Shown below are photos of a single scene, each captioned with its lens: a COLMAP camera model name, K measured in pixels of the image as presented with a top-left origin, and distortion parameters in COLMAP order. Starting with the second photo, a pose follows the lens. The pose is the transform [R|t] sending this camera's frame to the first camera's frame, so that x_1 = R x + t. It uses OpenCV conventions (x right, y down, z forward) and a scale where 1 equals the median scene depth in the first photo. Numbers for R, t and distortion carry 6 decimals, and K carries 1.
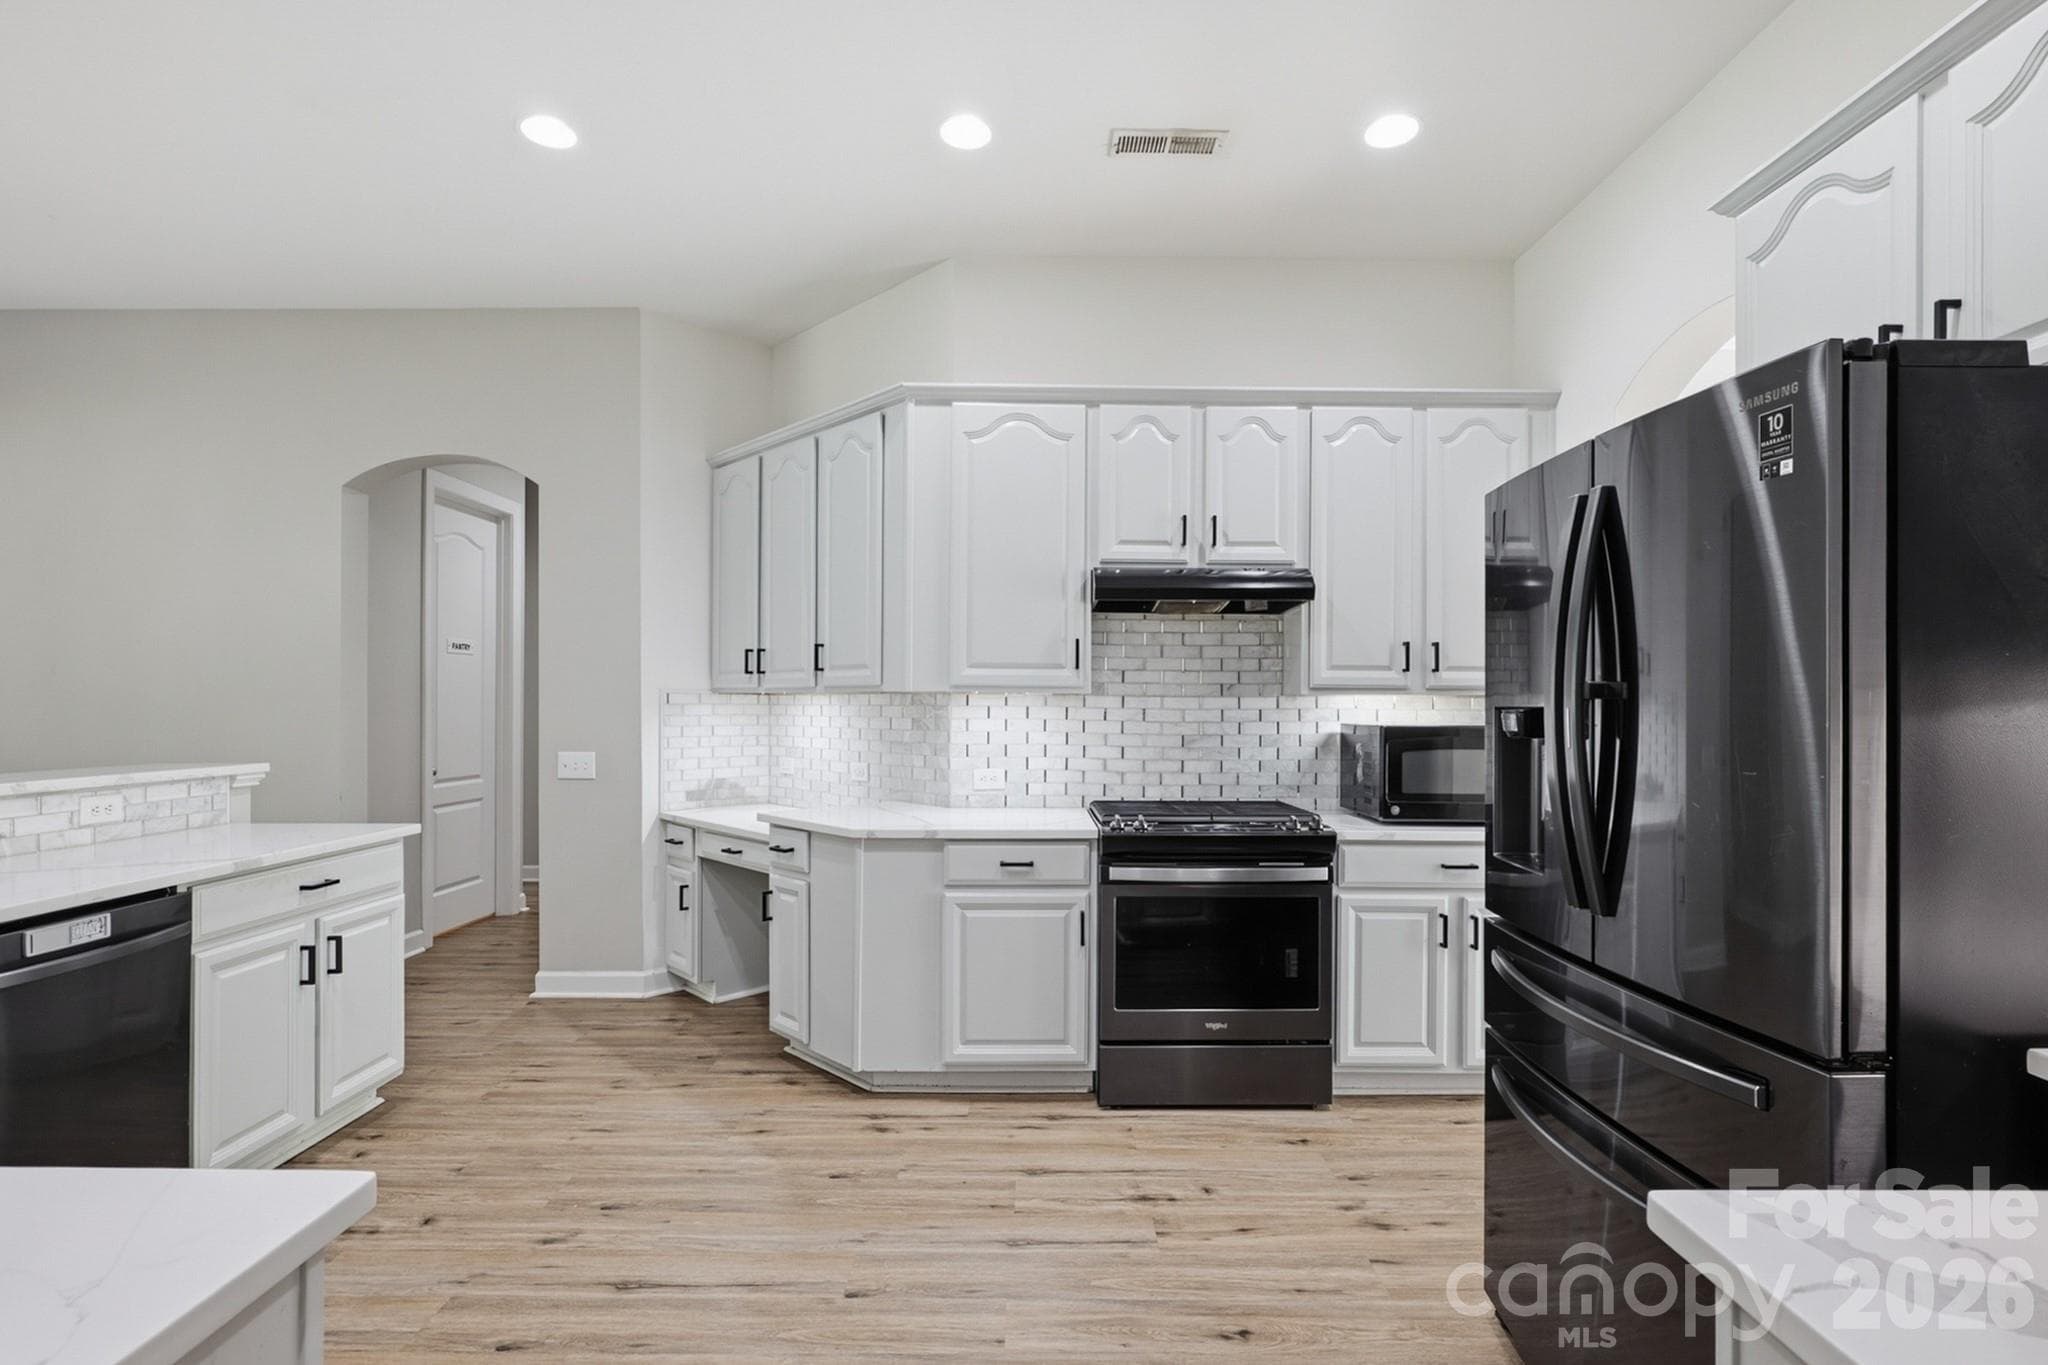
lens RADIAL K [[974.2, 0, 1025.8], [0, 974.2, 694.7], [0, 0, 1]] dist [-0.015914, 0.006714]
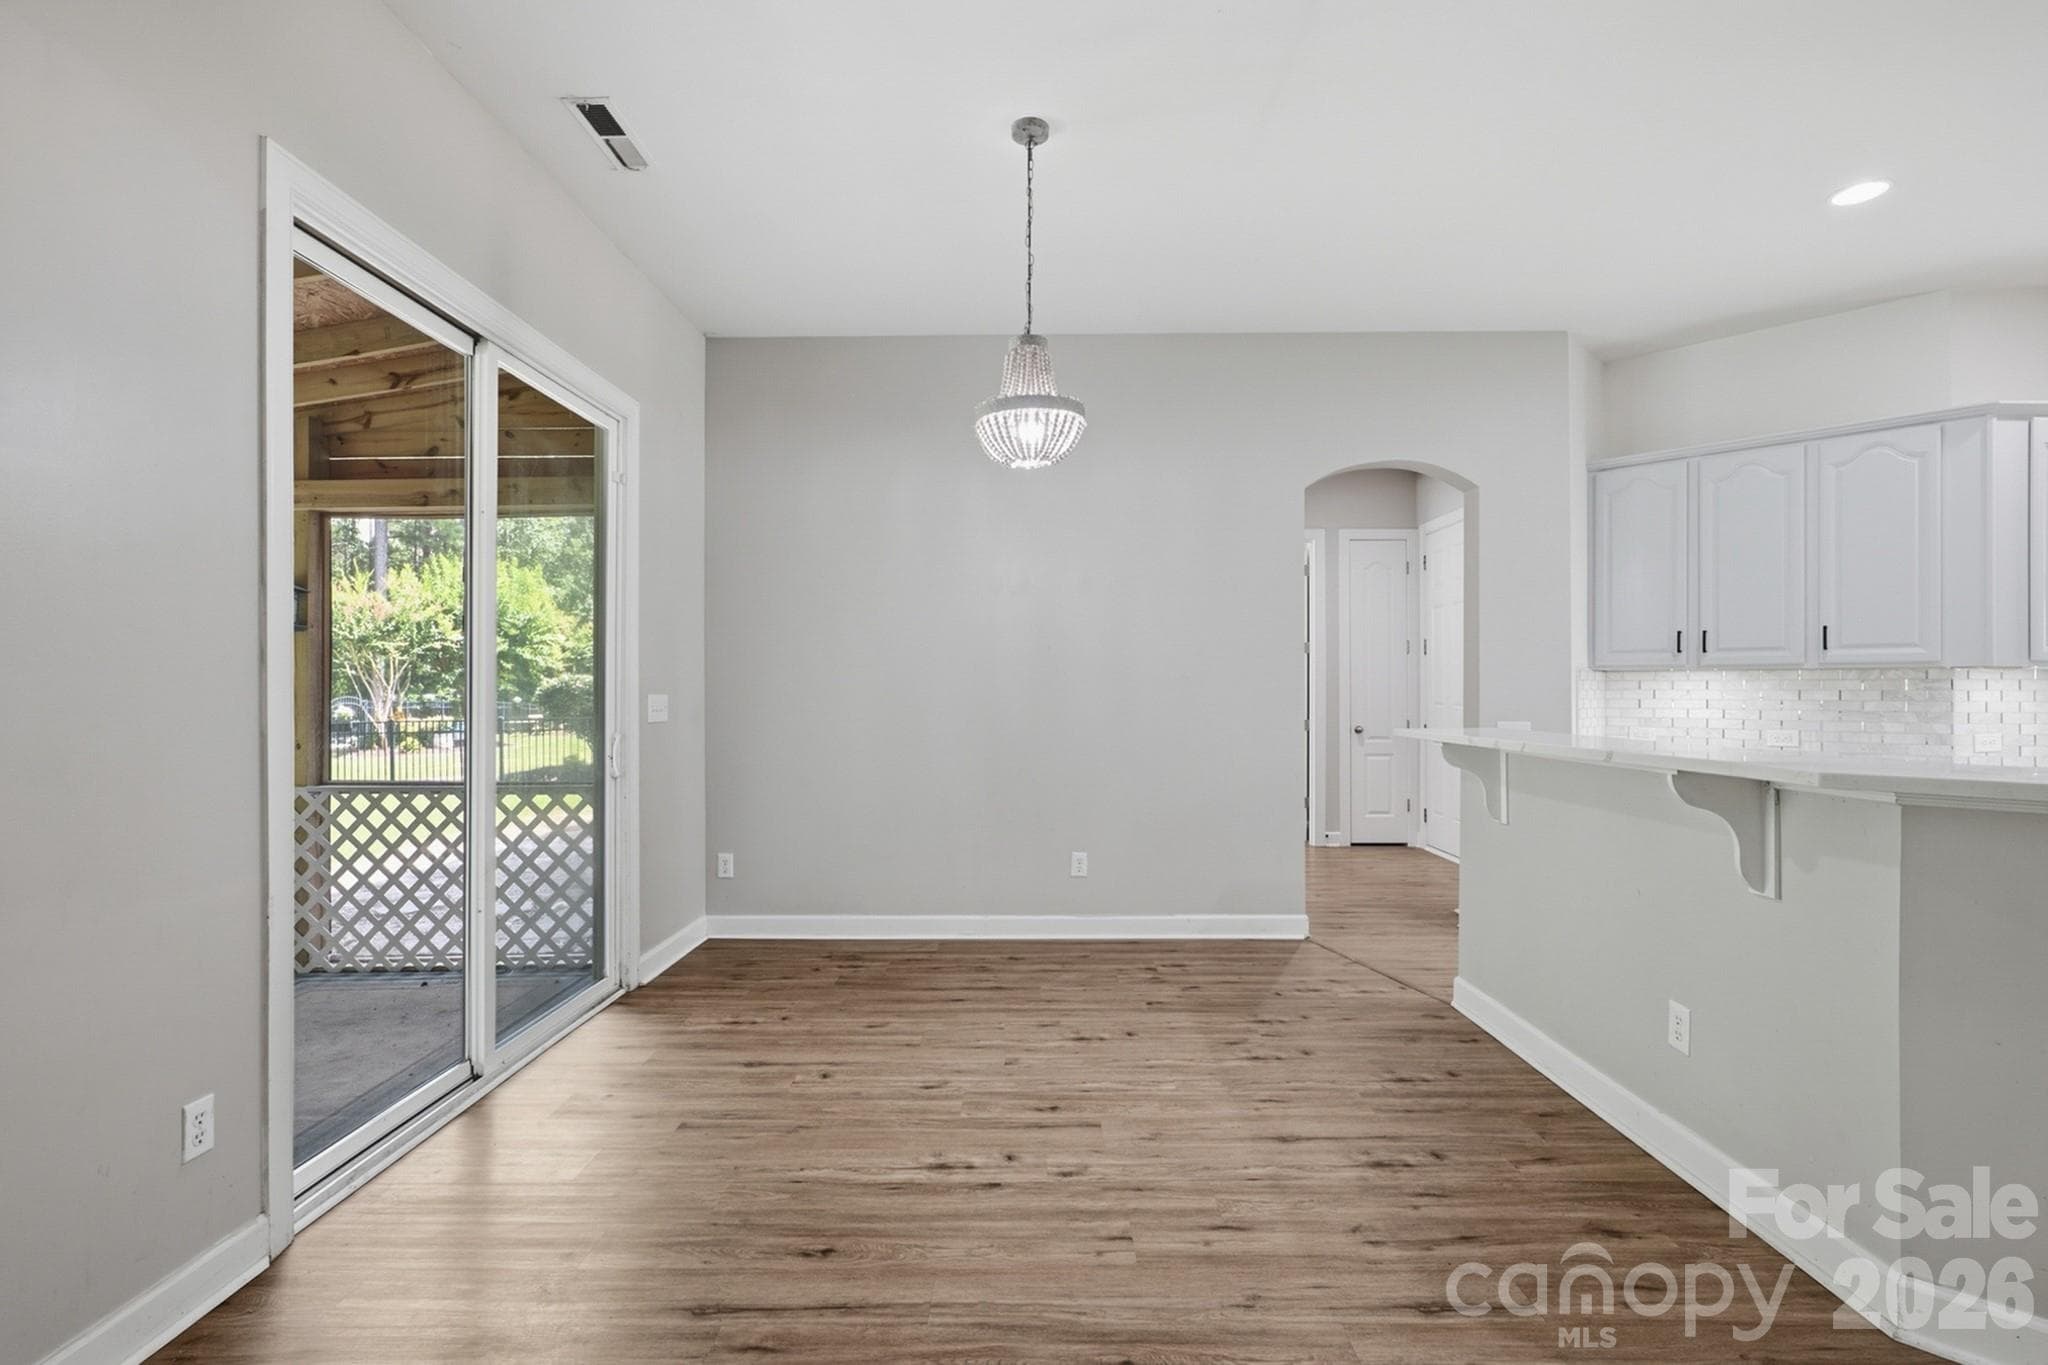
lens RADIAL K [[957.9, 0, 1022.0], [0, 957.9, 687.1], [0, 0, 1]] dist [0.000064, 0.000342]
pose [[0.999925, -0.003483, -0.011734, -1.250577], [0.003519, 0.999989, 0.003028, 0.013972], [0.011723, -0.003069, 0.999927, -0.154062]]
